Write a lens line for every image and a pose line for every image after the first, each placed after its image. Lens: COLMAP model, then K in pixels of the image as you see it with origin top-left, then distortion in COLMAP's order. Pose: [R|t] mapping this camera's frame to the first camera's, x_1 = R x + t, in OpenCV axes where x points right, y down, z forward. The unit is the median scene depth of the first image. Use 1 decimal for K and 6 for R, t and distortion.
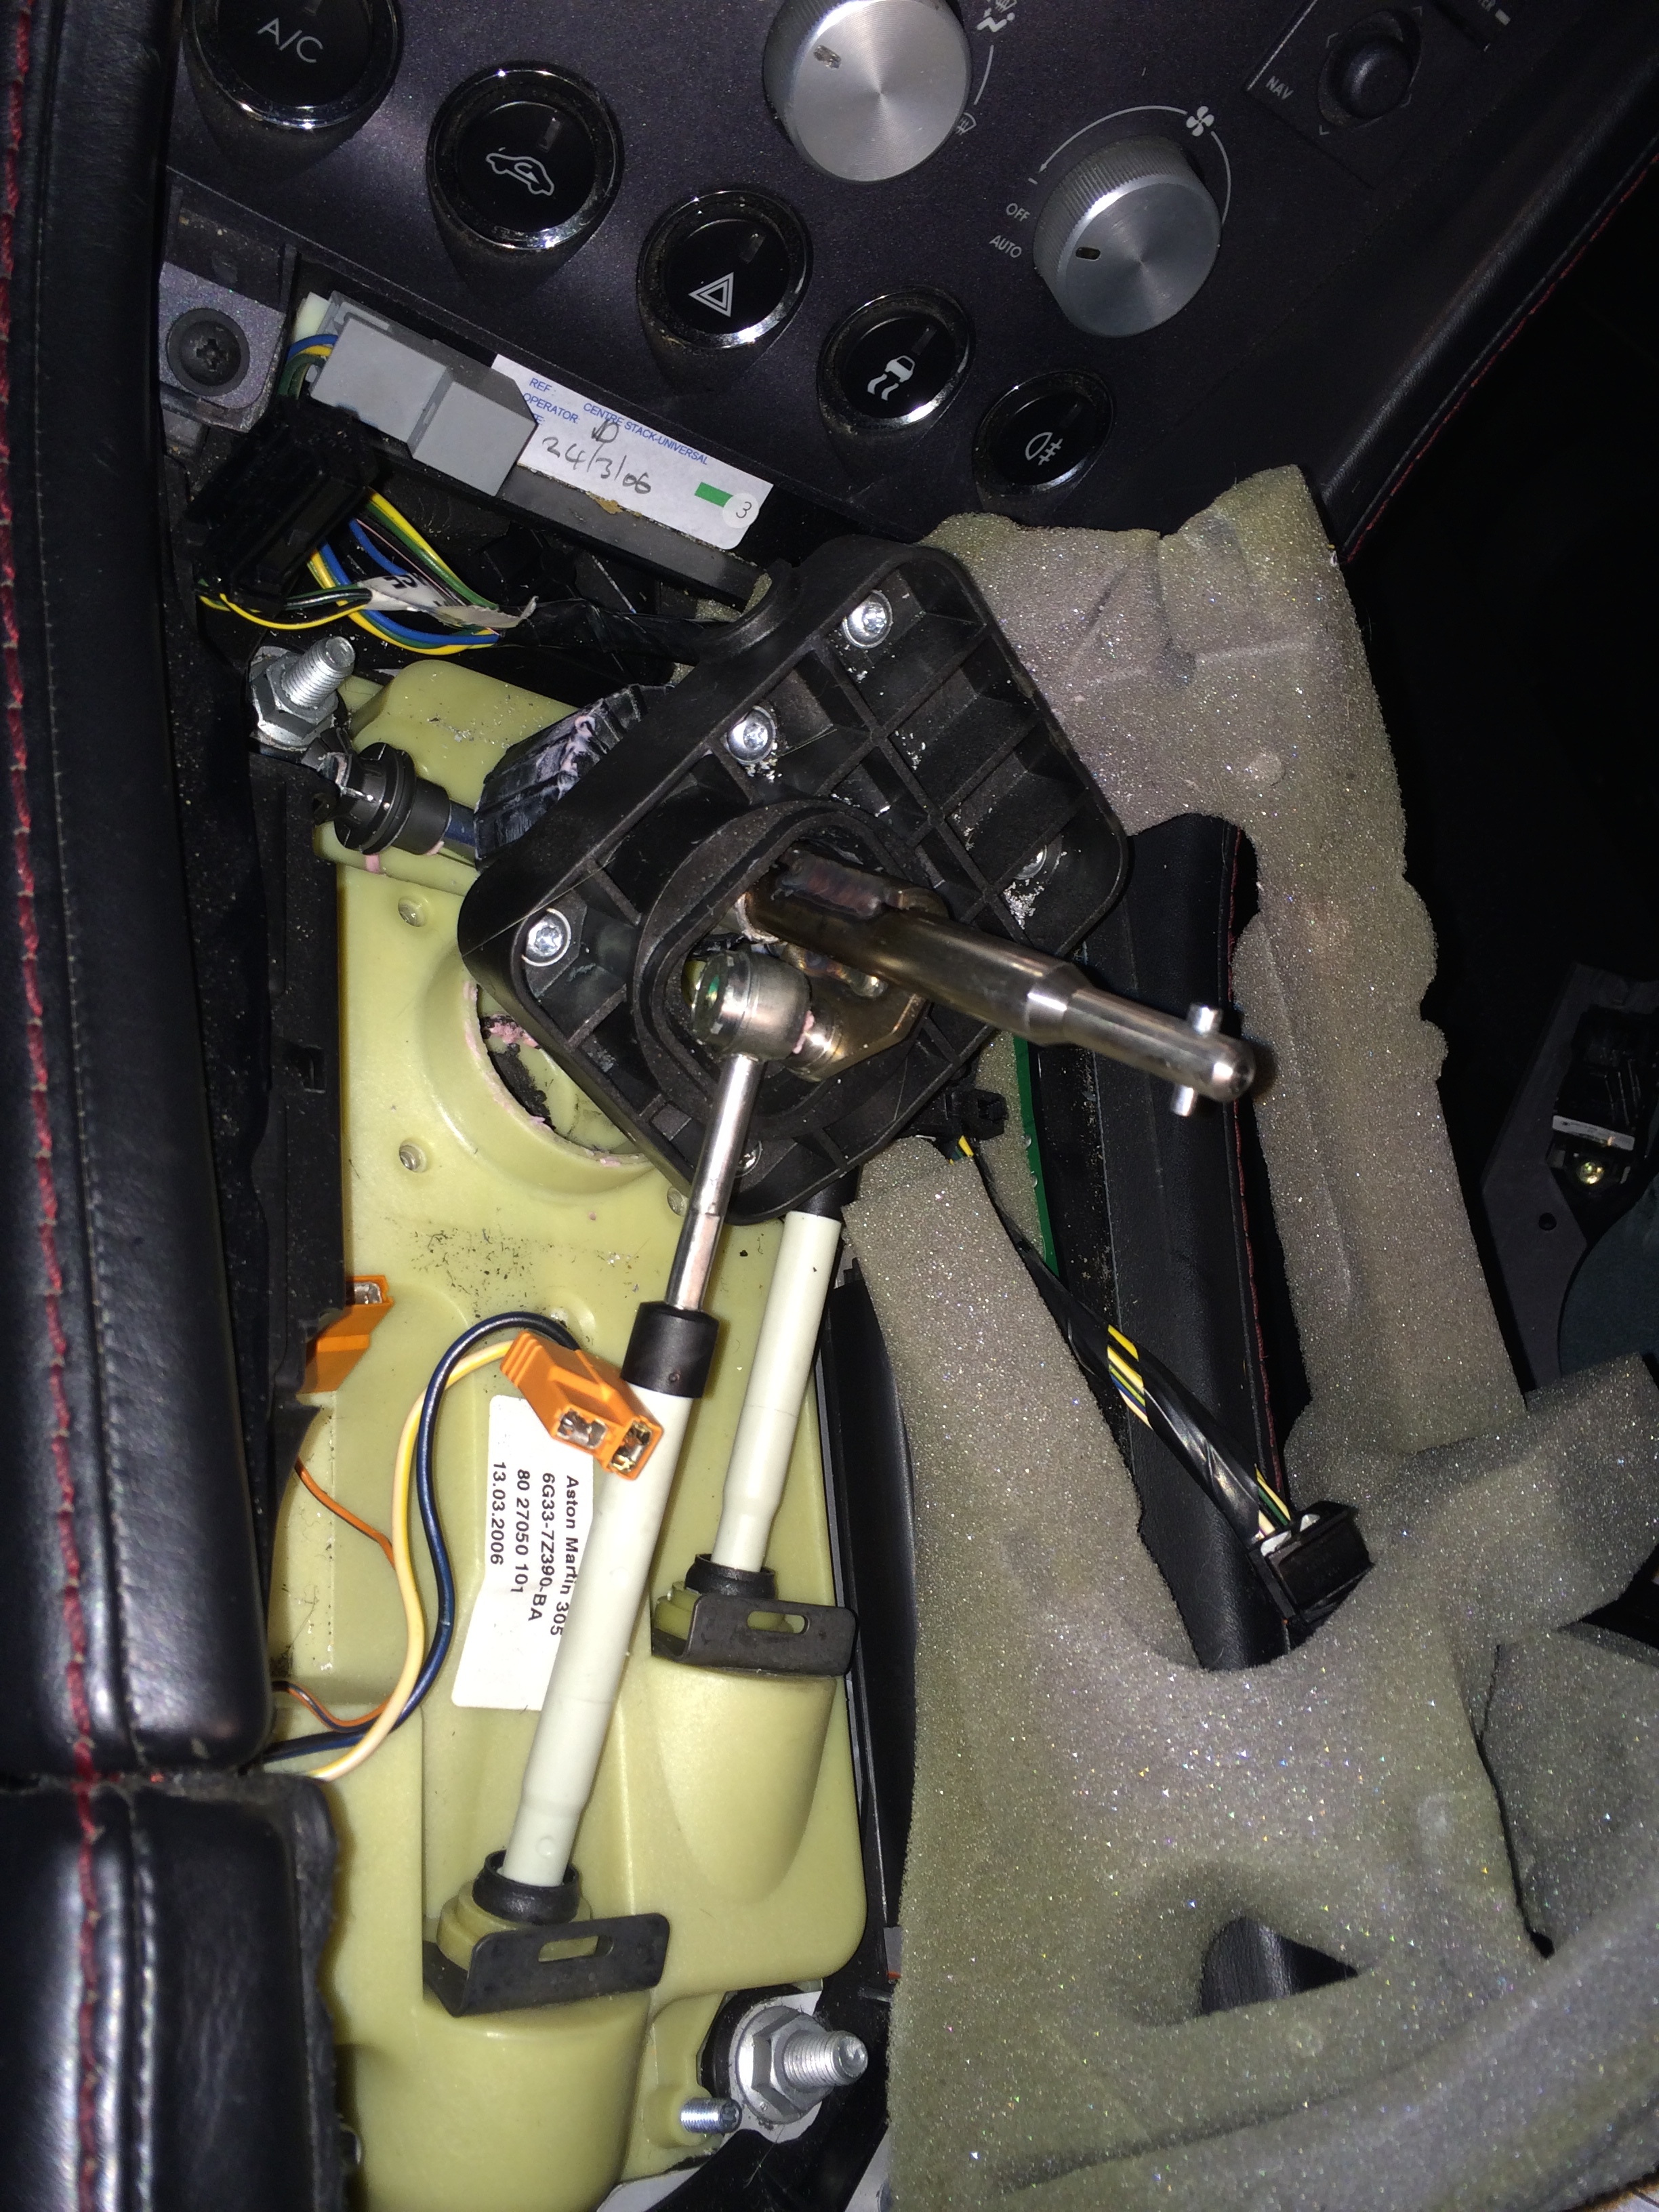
lens RADIAL K [[1919.7, 0, 821.5], [0, 1919.7, 1106.9], [0, 0, 1]] dist [0.006240, -0.009001]
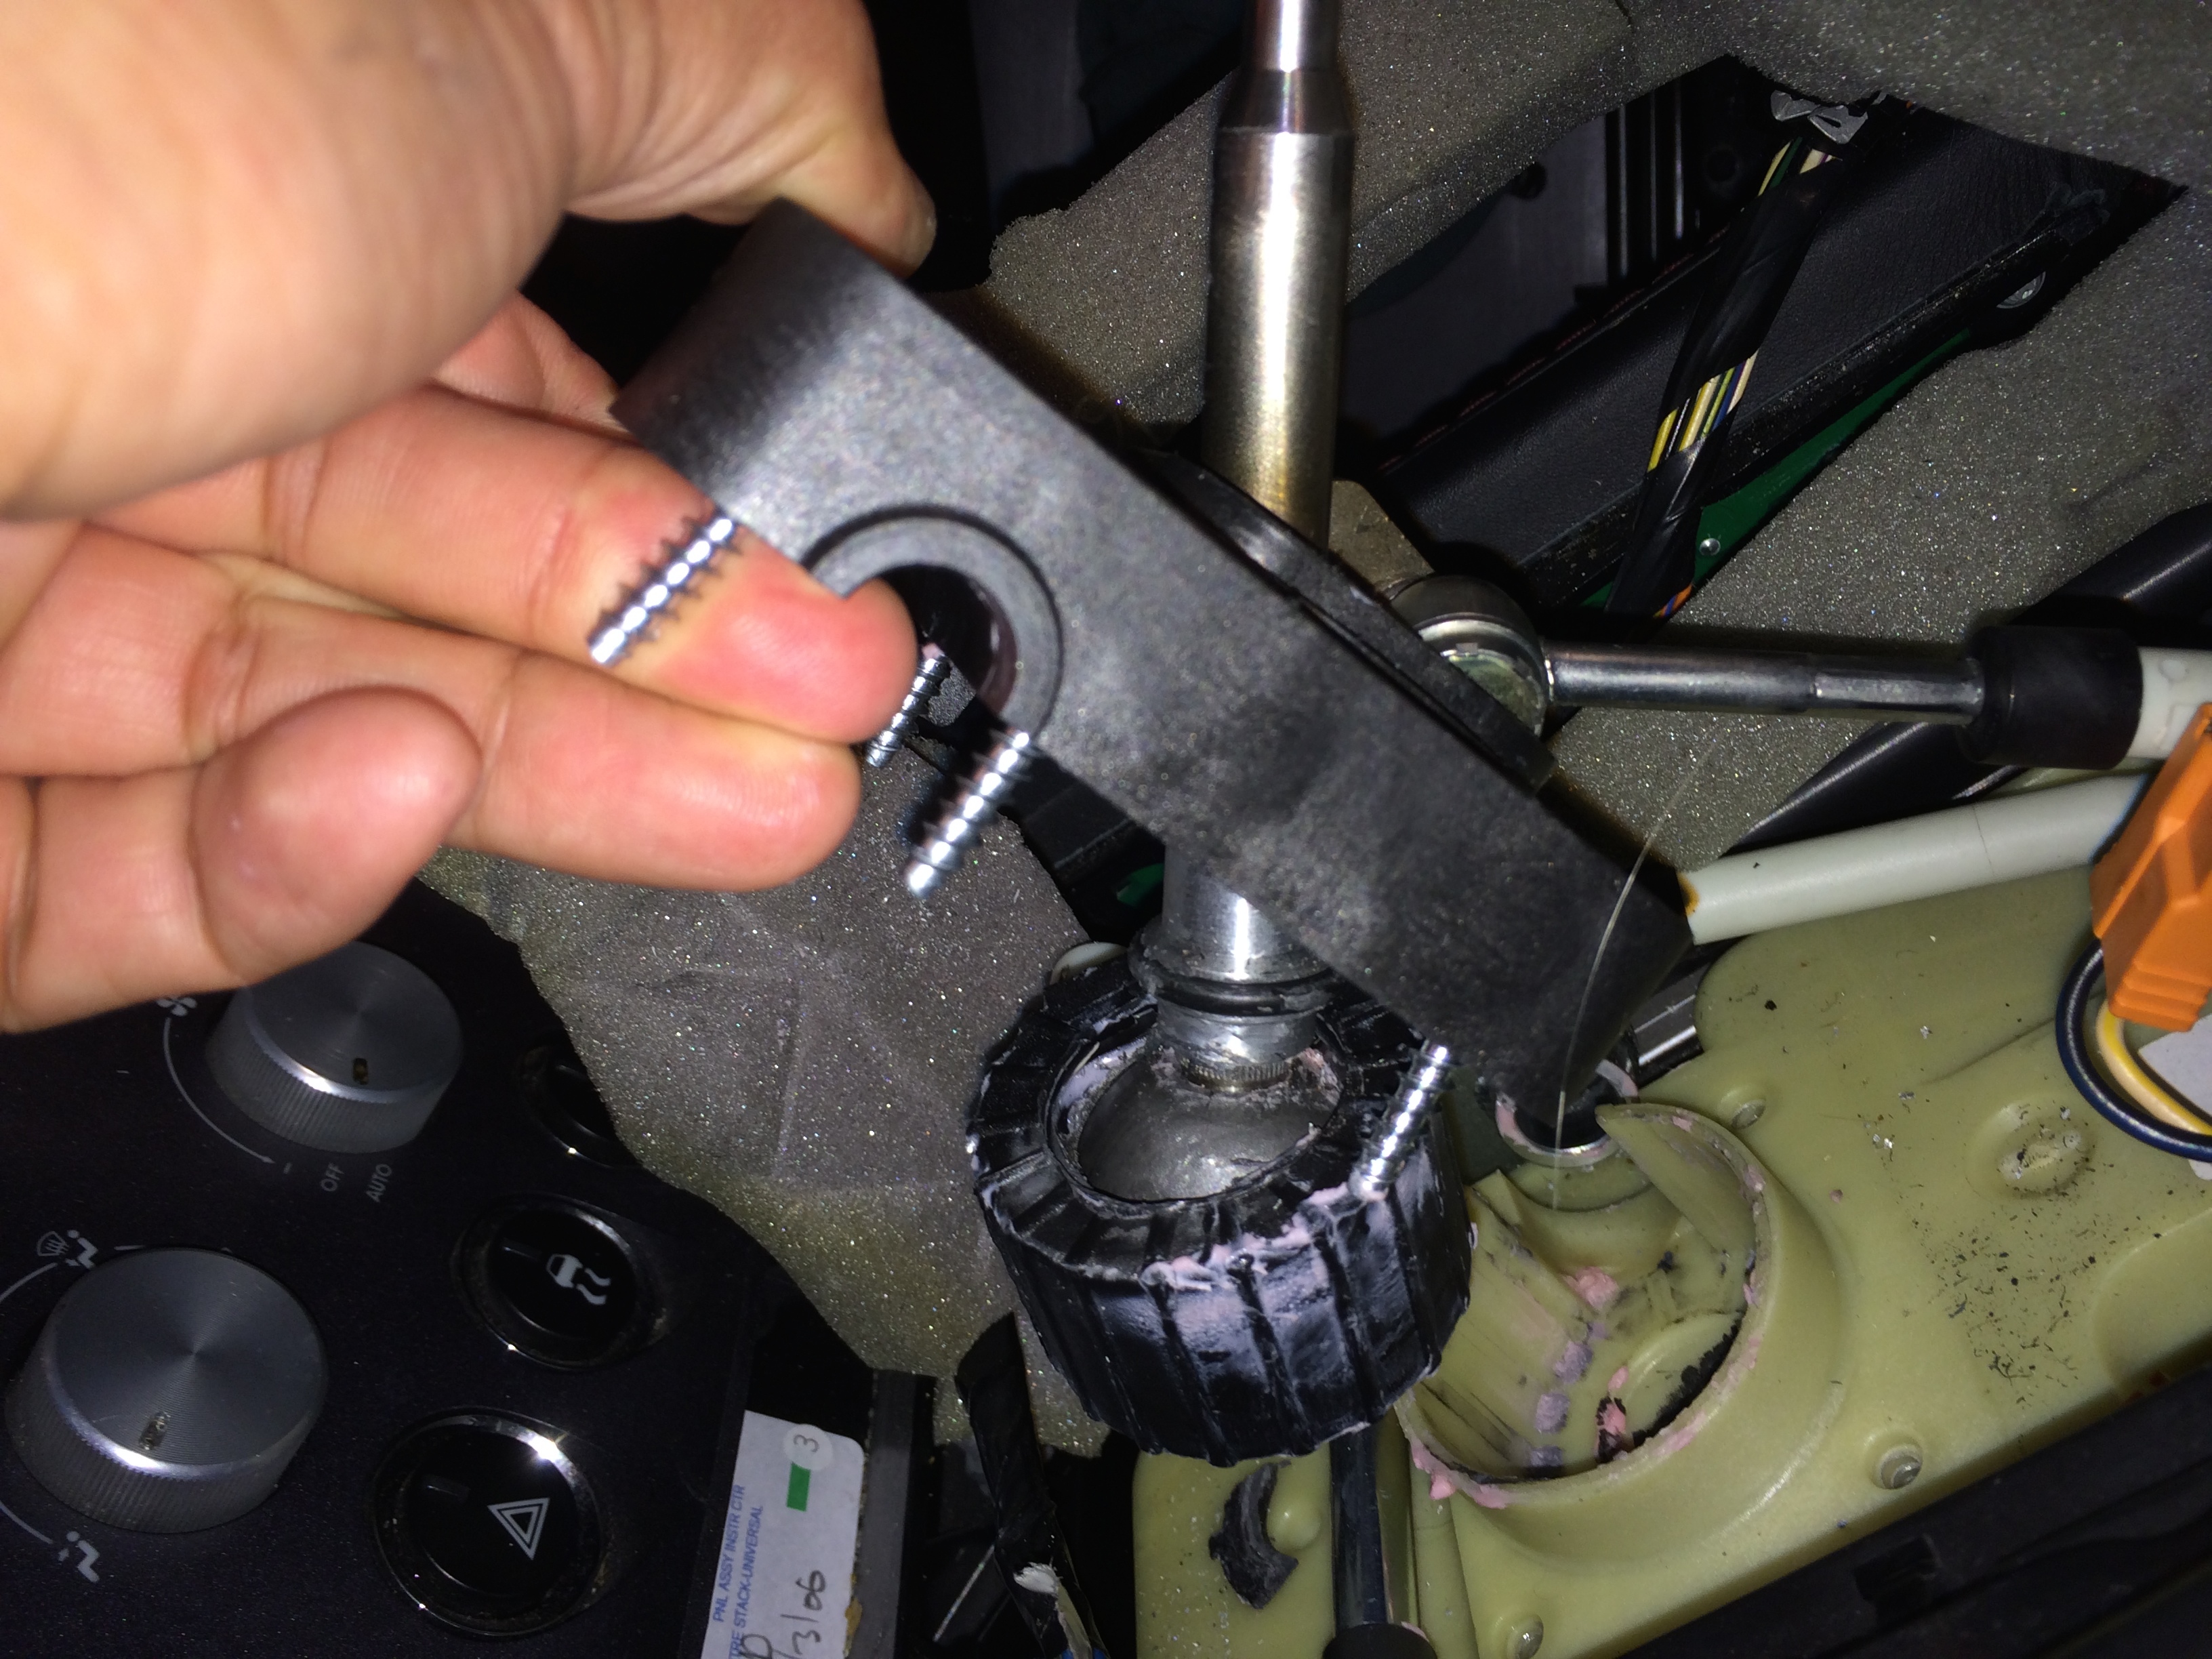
lens RADIAL K [[1919.7, 0, 1108.4], [0, 1919.7, 828.4], [0, 0, 1]] dist [0.006240, -0.009001]
pose [[-0.347844, -0.870071, 0.349258, -0.163584], [0.924762, -0.379726, -0.024953, -0.118810], [0.154334, 0.314301, 0.936694, 0.315717]]
